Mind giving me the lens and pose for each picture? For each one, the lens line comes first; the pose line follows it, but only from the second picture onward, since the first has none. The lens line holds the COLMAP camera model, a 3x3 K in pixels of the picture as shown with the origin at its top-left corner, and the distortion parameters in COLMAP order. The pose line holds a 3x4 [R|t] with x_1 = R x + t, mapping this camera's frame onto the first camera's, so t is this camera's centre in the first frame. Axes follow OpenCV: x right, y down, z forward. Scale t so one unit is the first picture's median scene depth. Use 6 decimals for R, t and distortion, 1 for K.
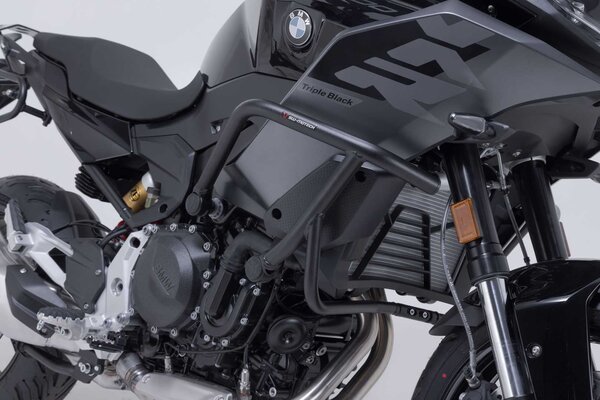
lens RADIAL K [[970.1, 0, 300.0], [0, 970.1, 200.0], [0, 0, 1]] dist [0.003777, -0.058867]
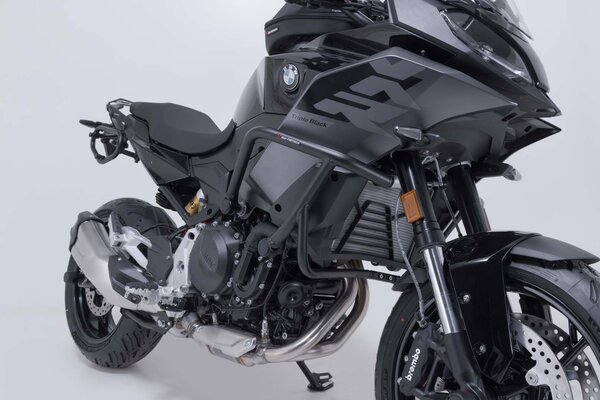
lens RADIAL K [[607.3, 0, 300.0], [0, 607.3, 200.0], [0, 0, 1]] dist [0.000084, 0.001973]
pose [[0.998208, -0.038502, -0.045802, 0.042680], [0.037062, 0.998805, -0.031868, 0.028244], [0.046975, 0.030113, 0.998442, 0.106055]]
